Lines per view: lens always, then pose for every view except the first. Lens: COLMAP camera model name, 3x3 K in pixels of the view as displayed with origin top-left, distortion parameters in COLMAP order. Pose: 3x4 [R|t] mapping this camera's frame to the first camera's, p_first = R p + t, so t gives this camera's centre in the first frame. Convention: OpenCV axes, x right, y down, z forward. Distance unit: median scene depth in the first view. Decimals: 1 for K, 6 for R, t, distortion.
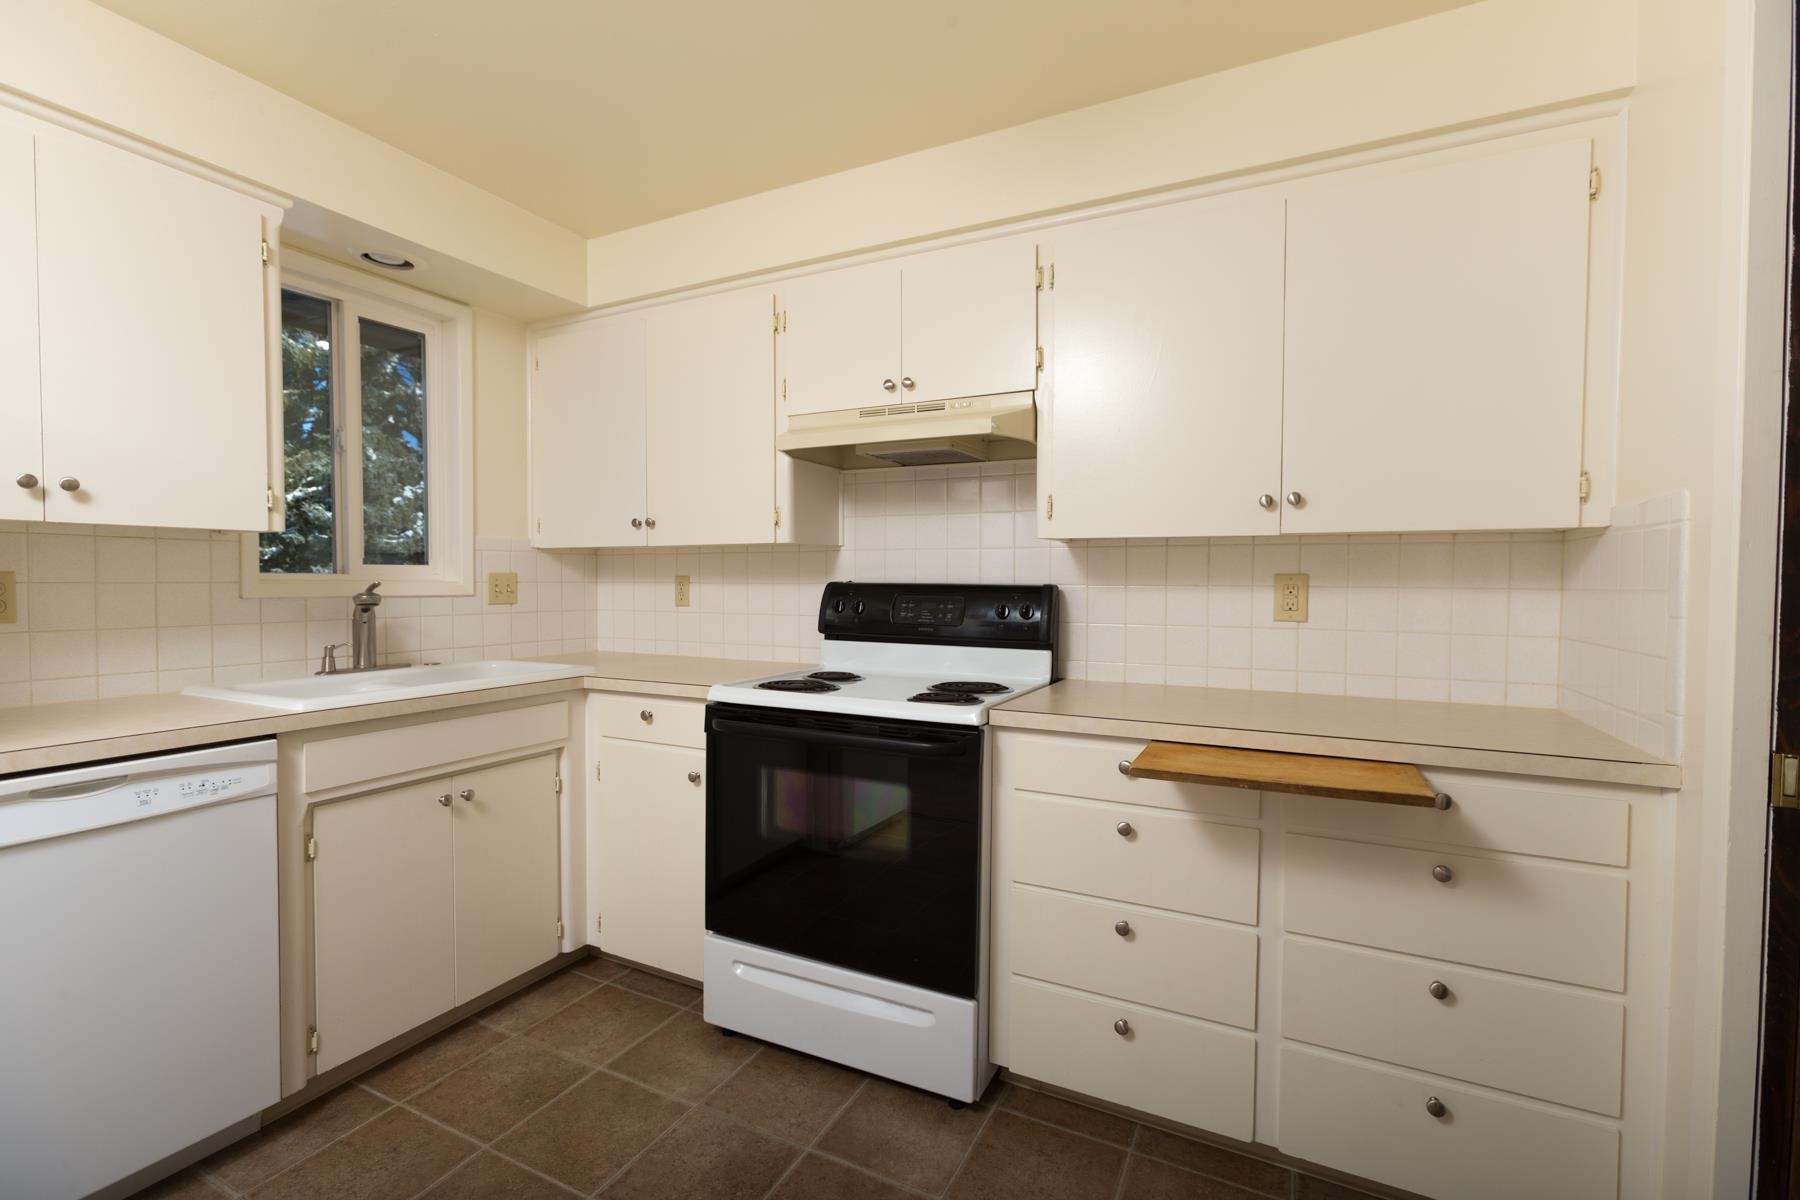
lens RADIAL K [[799.2, 0, 898.7], [0, 799.2, 602.0], [0, 0, 1]] dist [-0.017065, 0.013317]
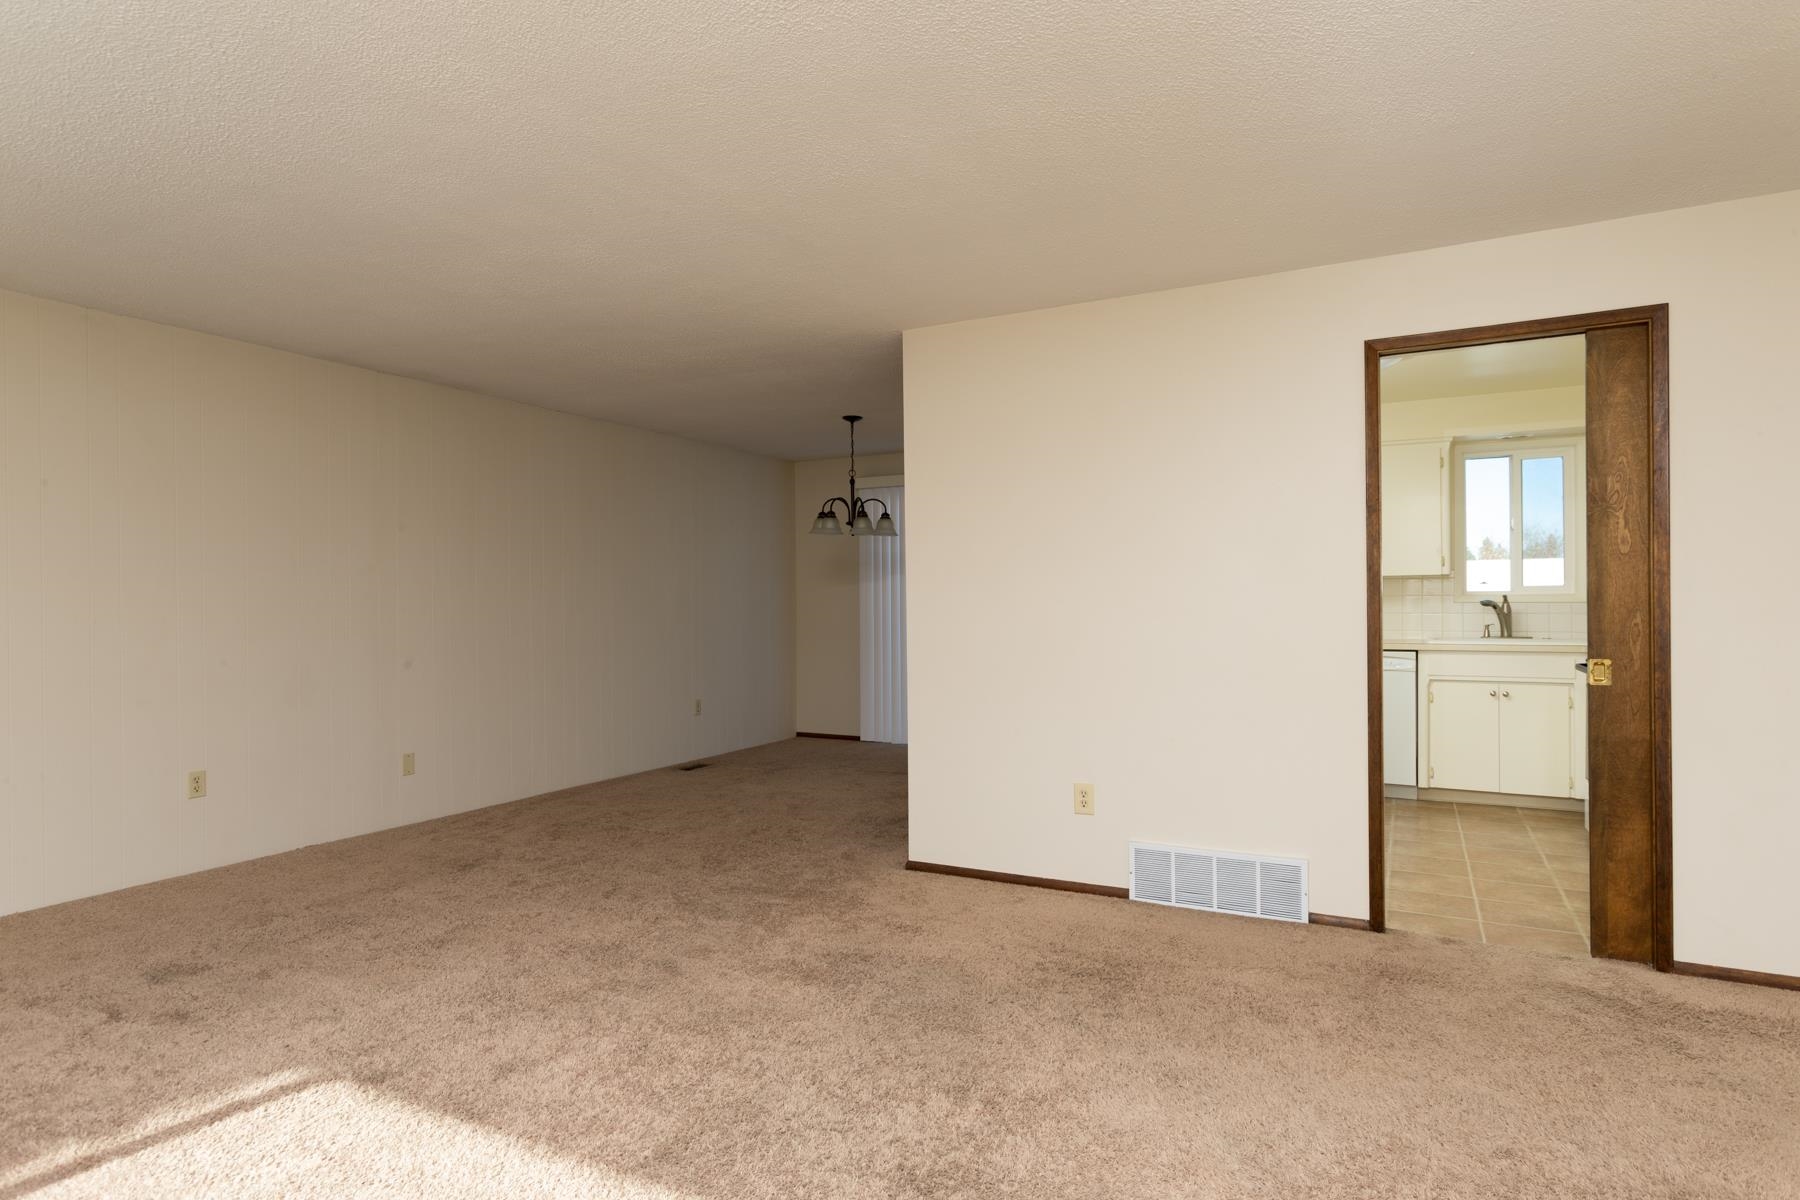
lens RADIAL K [[968.7, 0, 900.0], [0, 968.7, 600.0], [0, 0, 1]] dist [0.001755, 0.000499]
pose [[-0.013131, -0.004621, -0.999903, 1.965689], [-0.021448, 0.999761, -0.004339, 0.034407], [0.999684, 0.021389, -0.013227, -0.565097]]
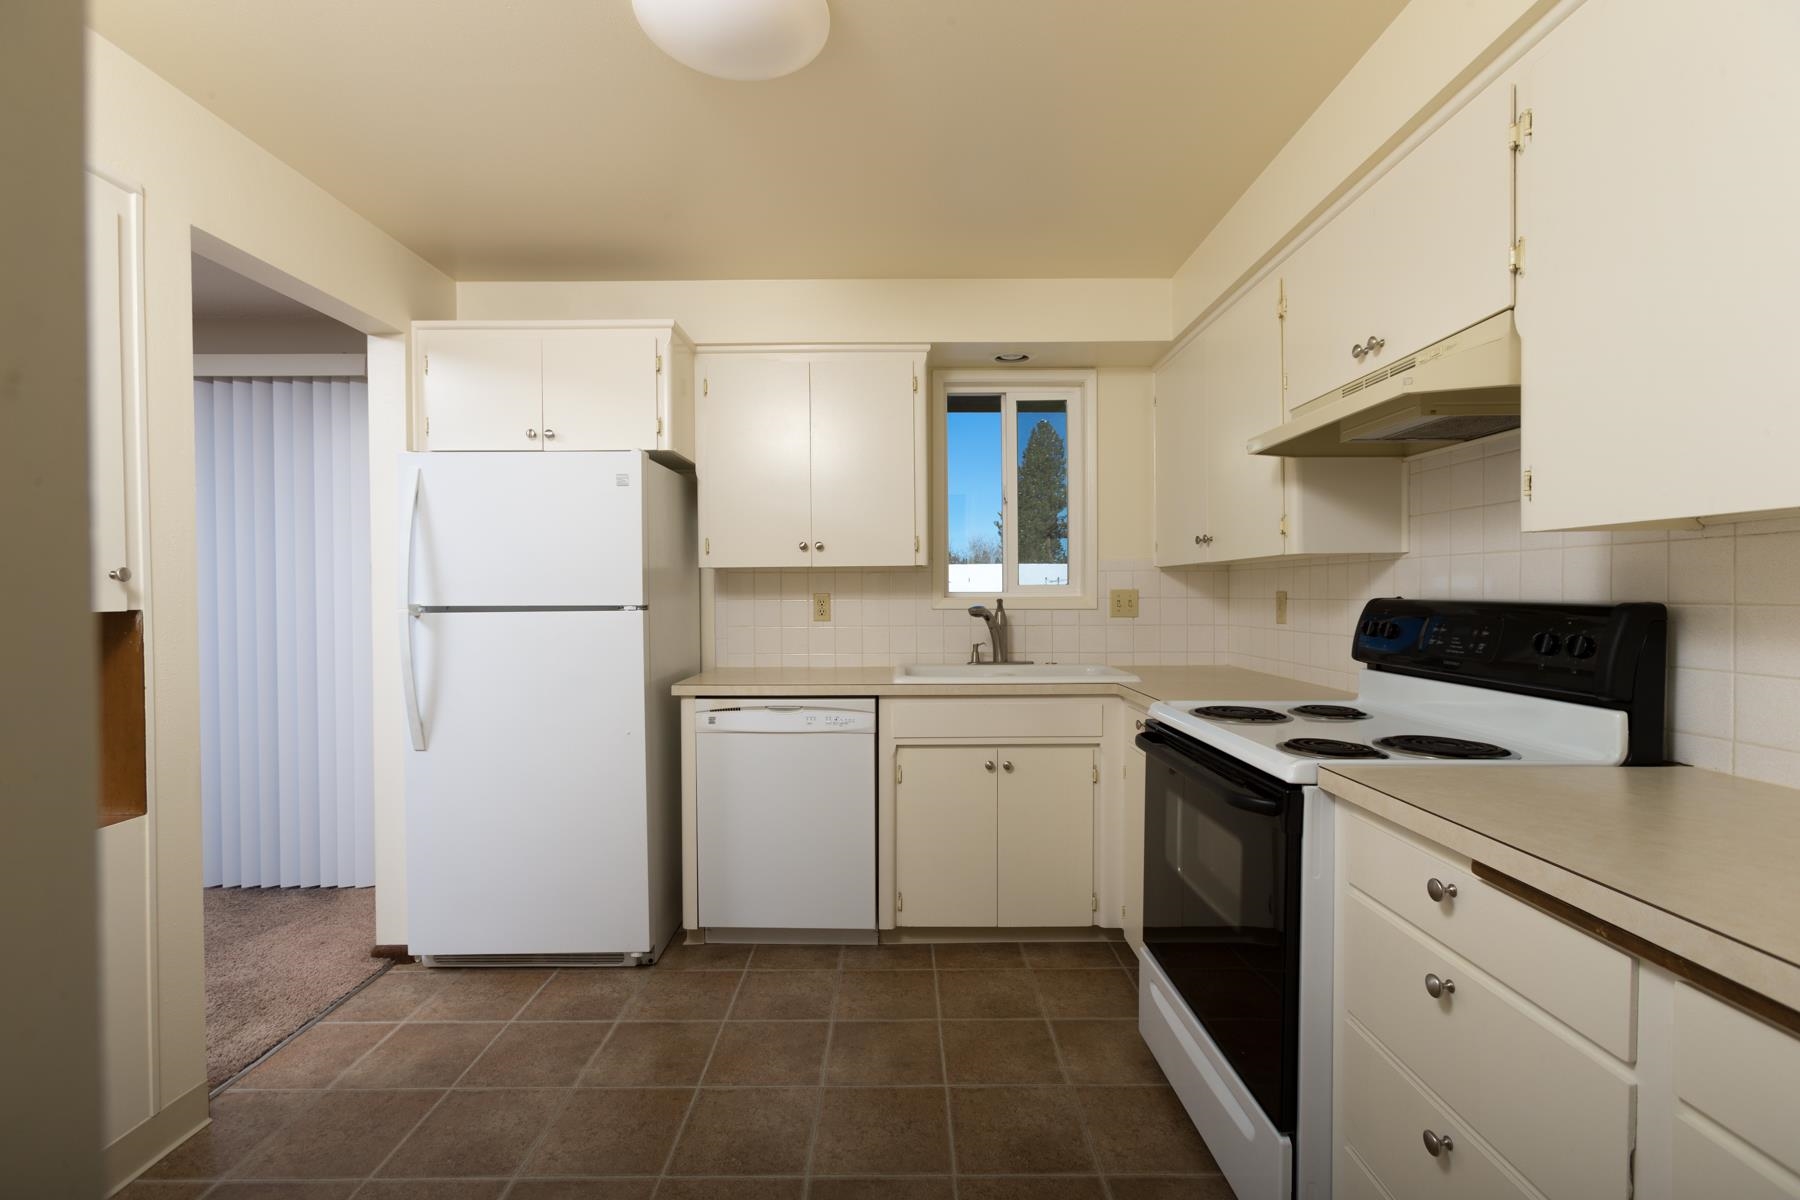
lens RADIAL K [[799.2, 0, 898.7], [0, 799.2, 602.0], [0, 0, 1]] dist [-0.017065, 0.013317]
pose [[0.450755, 0.004152, -0.892638, 0.495486], [-0.017628, 0.999836, -0.004250, -0.010784], [0.892474, 0.017651, 0.450754, 0.243238]]
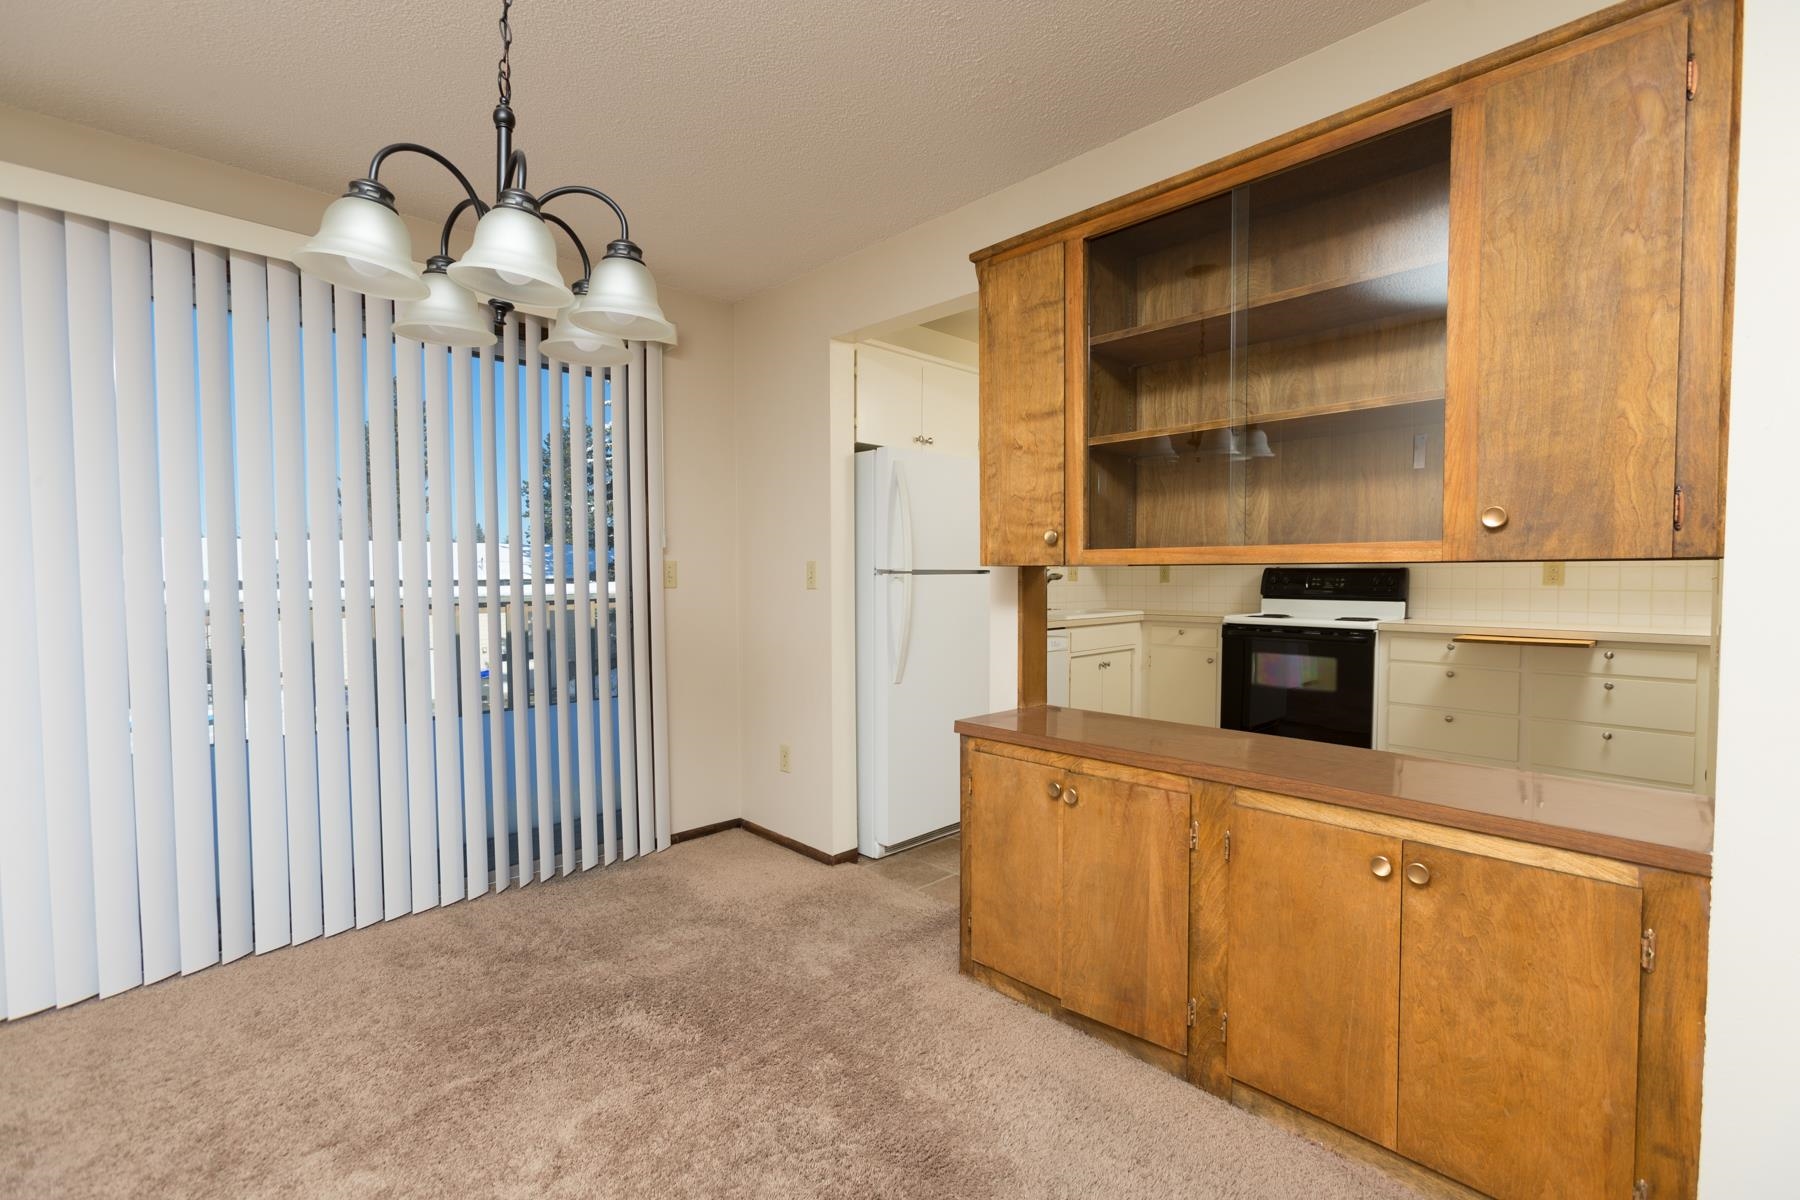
lens RADIAL K [[799.2, 0, 898.7], [0, 799.2, 602.0], [0, 0, 1]] dist [-0.017065, 0.013317]
pose [[0.946356, 0.004607, -0.323094, -0.352649], [-0.002206, 0.999967, 0.007797, 0.050200], [0.323120, -0.006666, 0.946335, -1.232647]]
